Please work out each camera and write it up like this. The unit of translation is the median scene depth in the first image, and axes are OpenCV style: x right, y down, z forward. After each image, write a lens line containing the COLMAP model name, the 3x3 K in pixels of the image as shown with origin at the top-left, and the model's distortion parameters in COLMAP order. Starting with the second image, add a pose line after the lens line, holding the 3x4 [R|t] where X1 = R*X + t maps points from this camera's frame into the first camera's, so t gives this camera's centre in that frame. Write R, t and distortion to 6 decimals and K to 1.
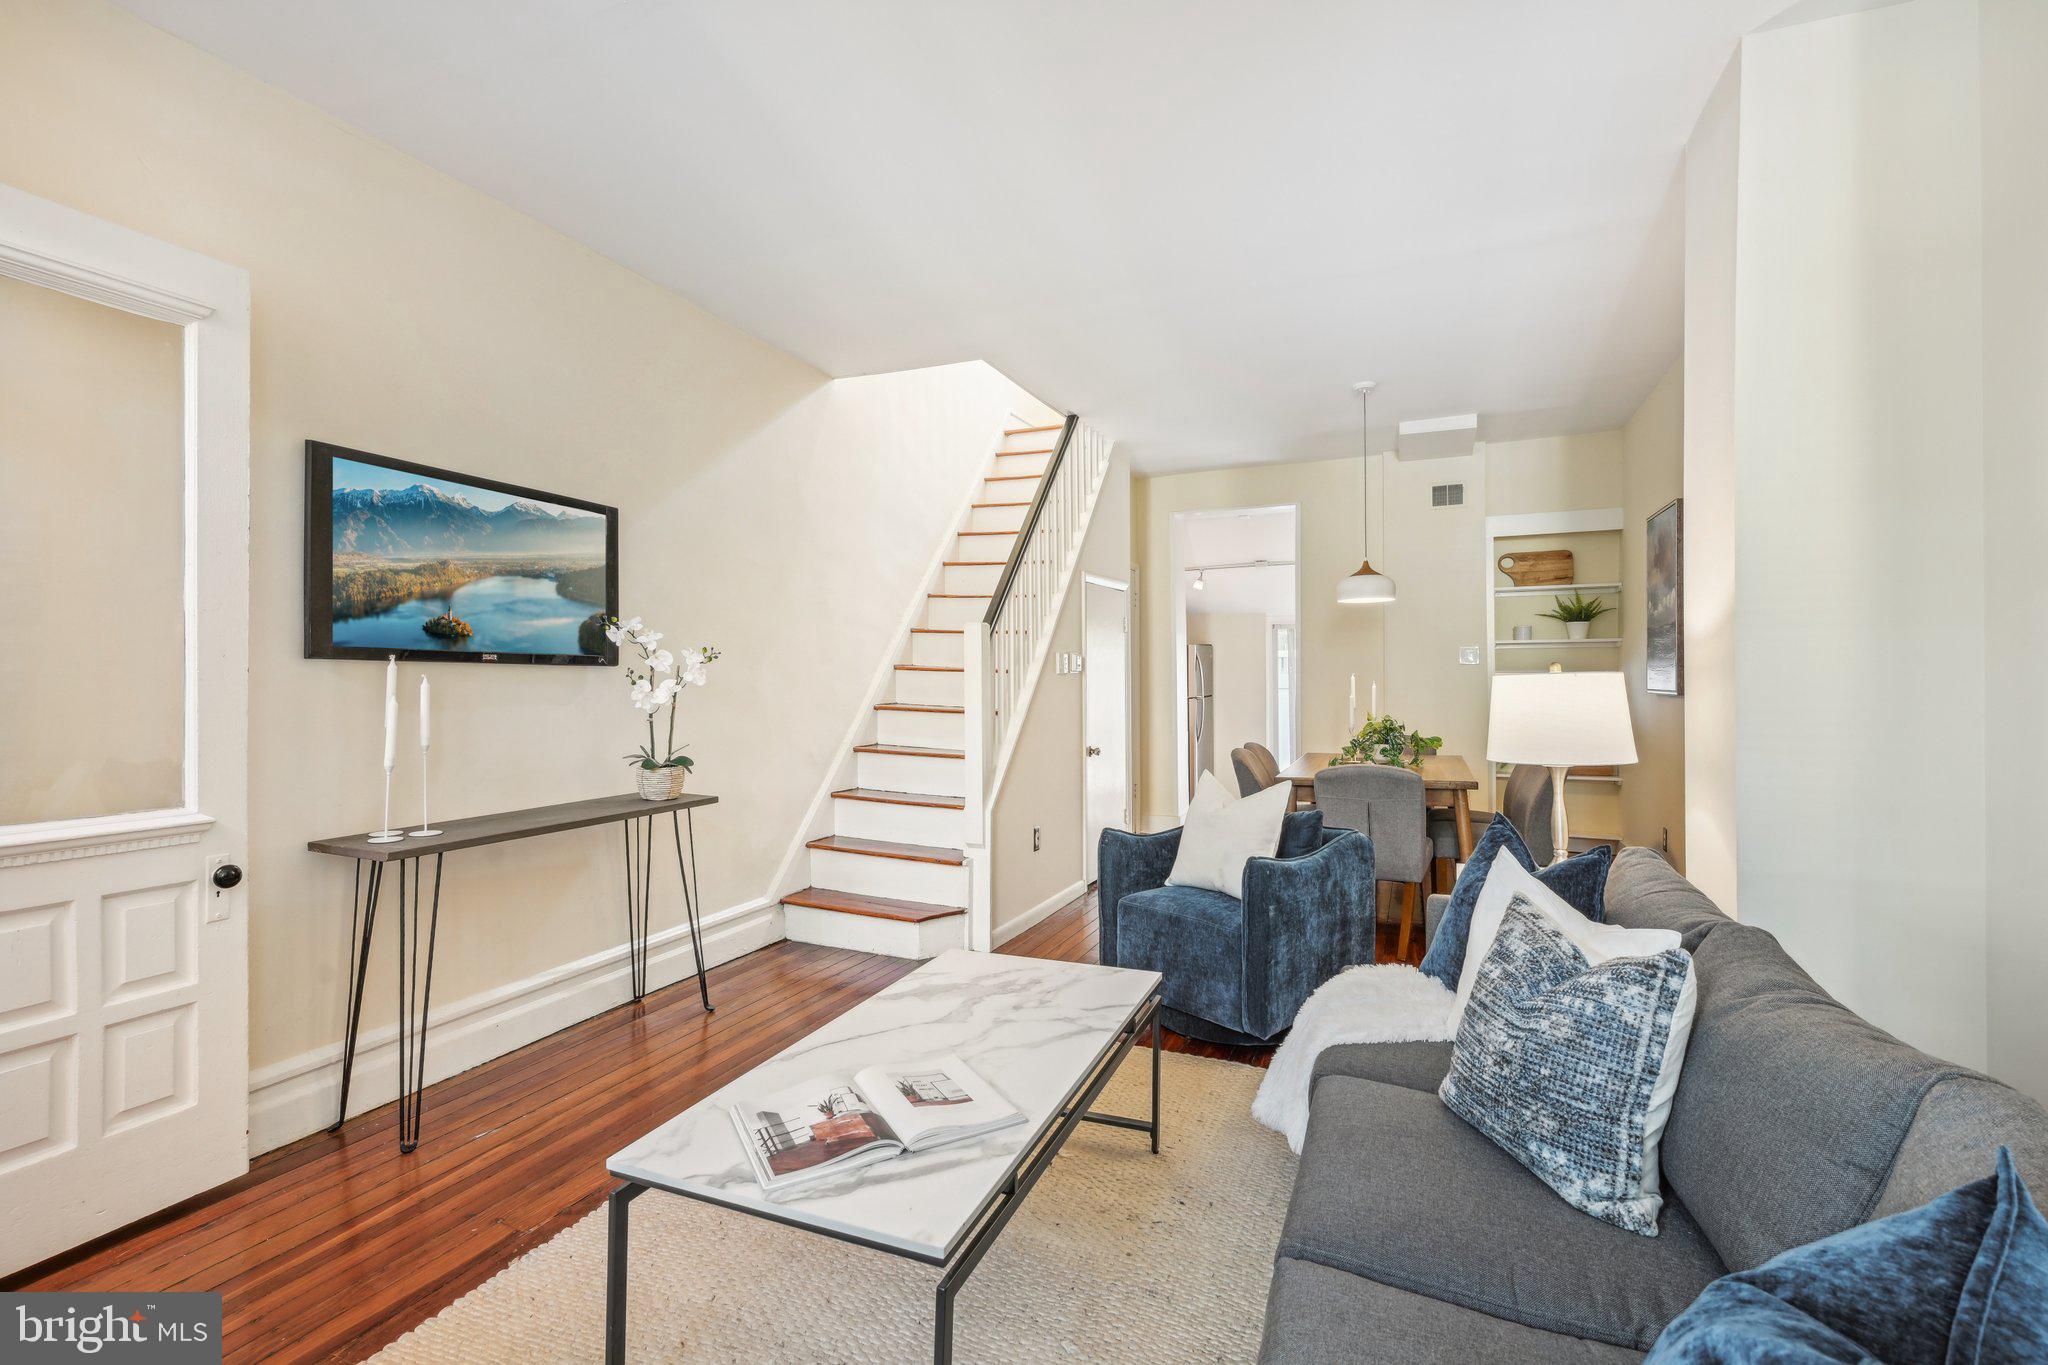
lens RADIAL K [[914.0, 0, 1024.0], [0, 914.0, 682.5], [0, 0, 1]] dist [-0.003648, -0.000850]
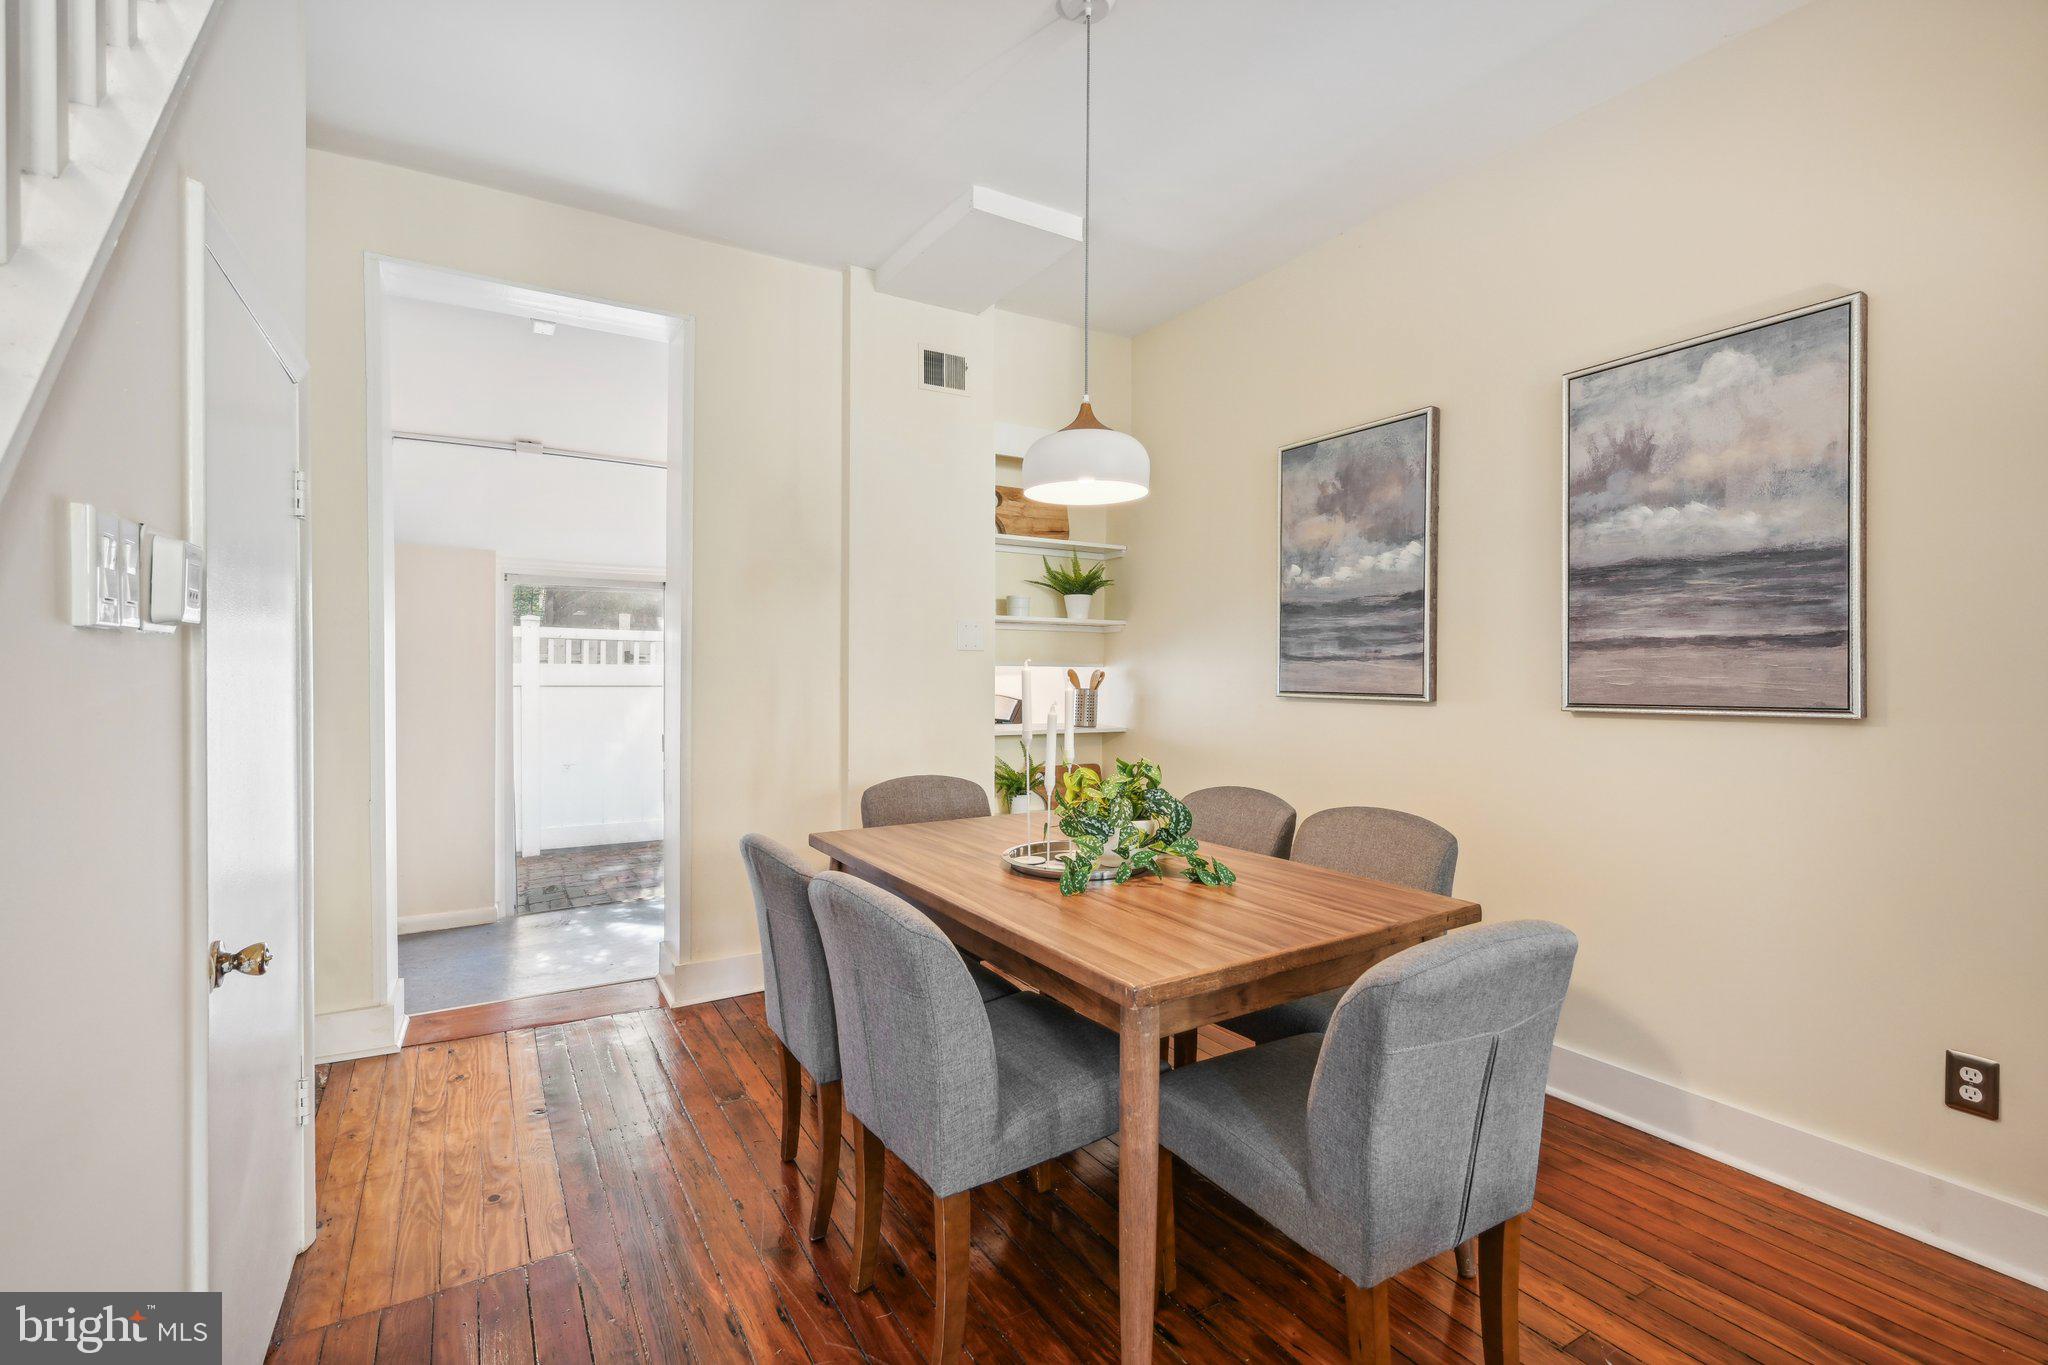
lens RADIAL K [[914.0, 0, 1024.0], [0, 914.0, 682.5], [0, 0, 1]] dist [-0.003648, -0.000850]
pose [[0.573619, -0.000329, 0.819122, -0.002670], [-0.003040, 0.999992, 0.002531, 0.000232], [-0.819116, -0.003941, 0.573614, 0.615831]]
